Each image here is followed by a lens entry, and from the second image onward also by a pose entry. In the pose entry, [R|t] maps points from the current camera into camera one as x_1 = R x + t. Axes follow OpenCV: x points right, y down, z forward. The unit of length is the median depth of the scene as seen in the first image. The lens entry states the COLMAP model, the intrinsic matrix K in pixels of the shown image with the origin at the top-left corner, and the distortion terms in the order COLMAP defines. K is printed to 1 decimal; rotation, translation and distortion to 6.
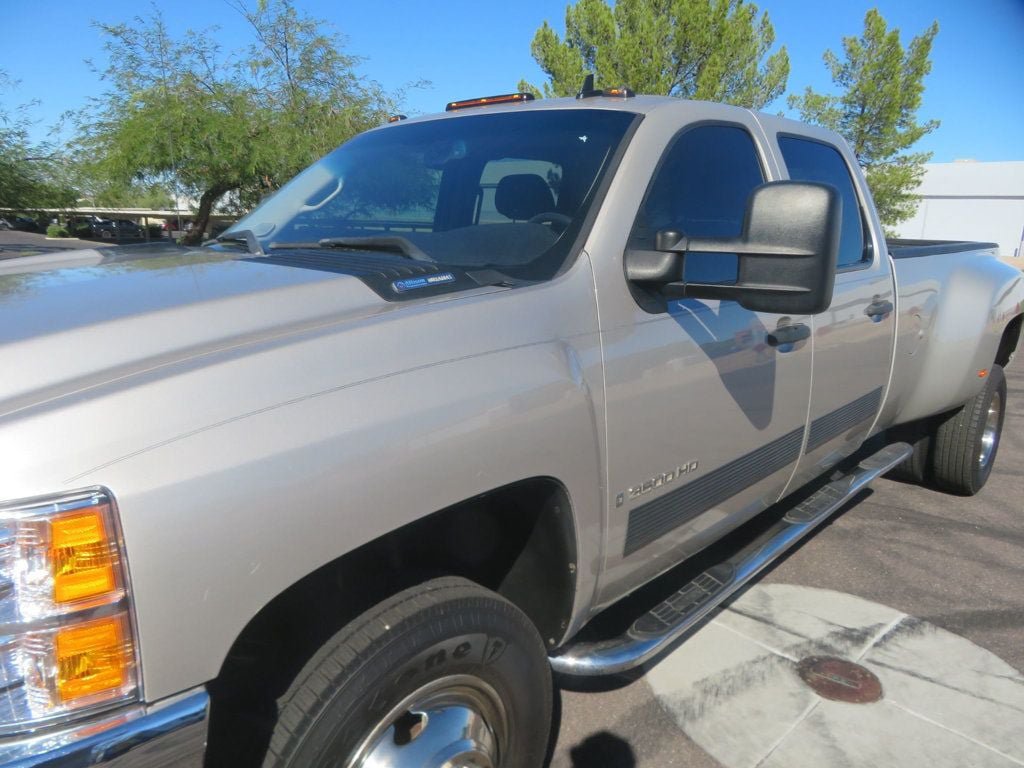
lens RADIAL K [[722.5, 0, 512.0], [0, 722.5, 384.0], [0, 0, 1]] dist [-0.091806, 0.085290]
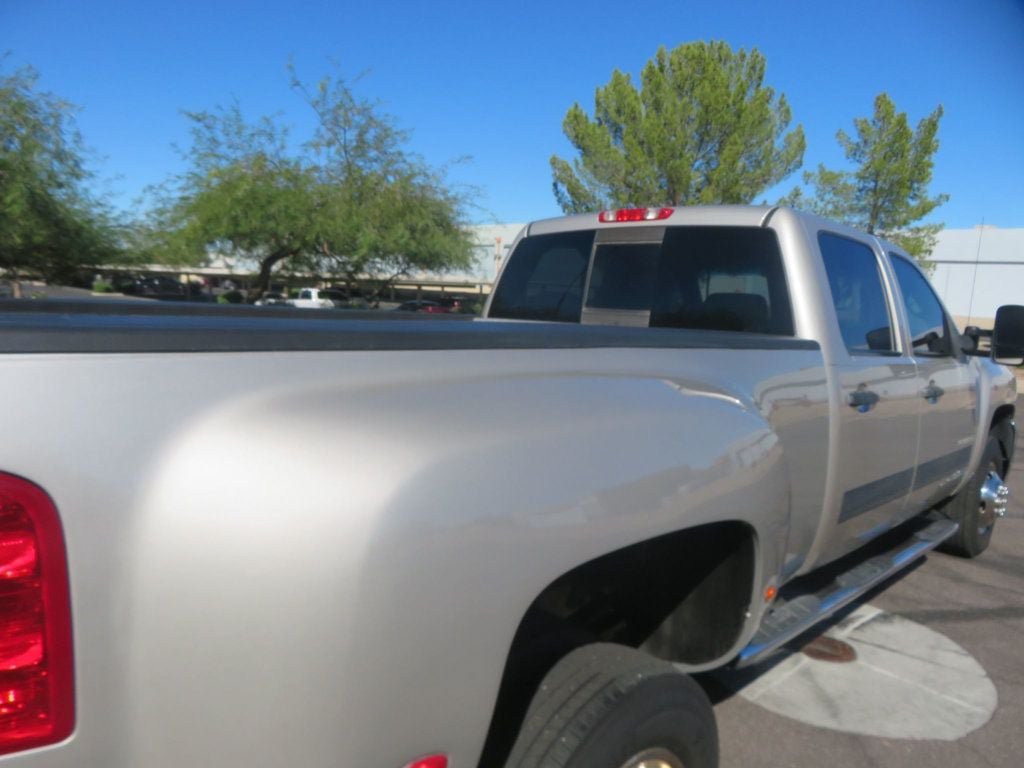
lens RADIAL K [[722.5, 0, 512.0], [0, 722.5, 384.0], [0, 0, 1]] dist [-0.091806, 0.085290]
pose [[0.999439, 0.014069, -0.030385, -0.012644], [-0.016467, 0.996645, -0.080171, 0.004740], [0.029155, 0.080626, 0.996318, -0.052071]]
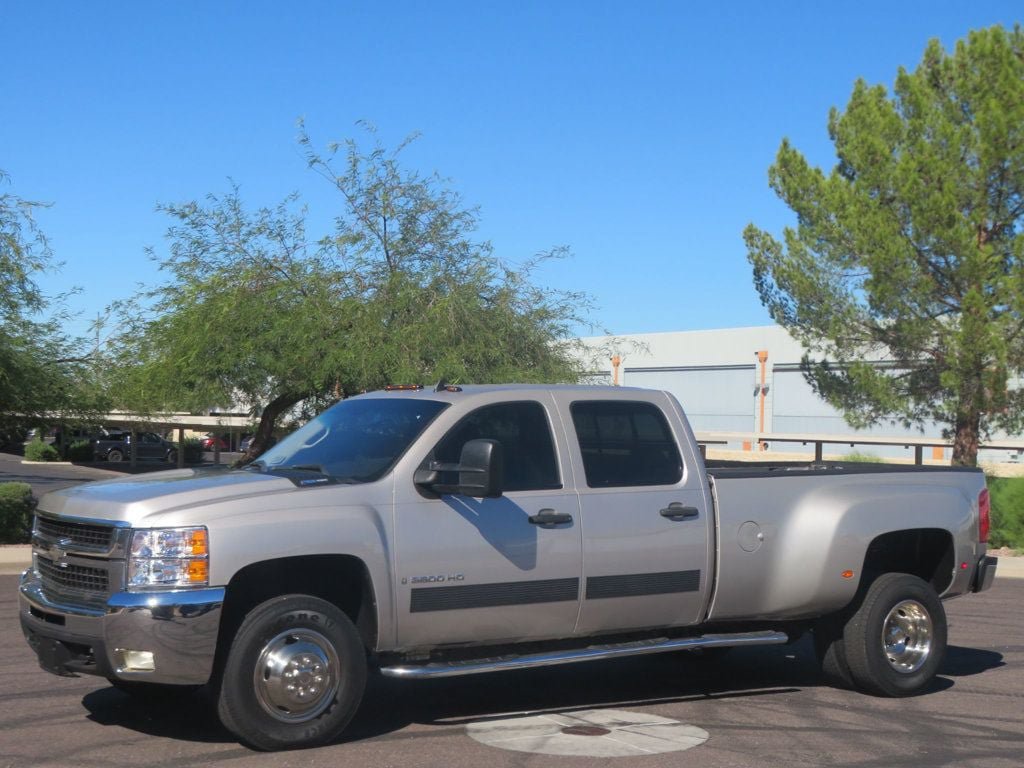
lens RADIAL K [[1509.3, 0, 509.5], [0, 1509.3, 335.6], [0, 0, 1]] dist [-0.205831, 0.865300]
pose [[0.969608, -0.017060, -0.244069, 0.144741], [-0.053366, 0.958800, -0.279024, 0.063711], [0.238774, 0.283569, 0.928750, -0.308552]]
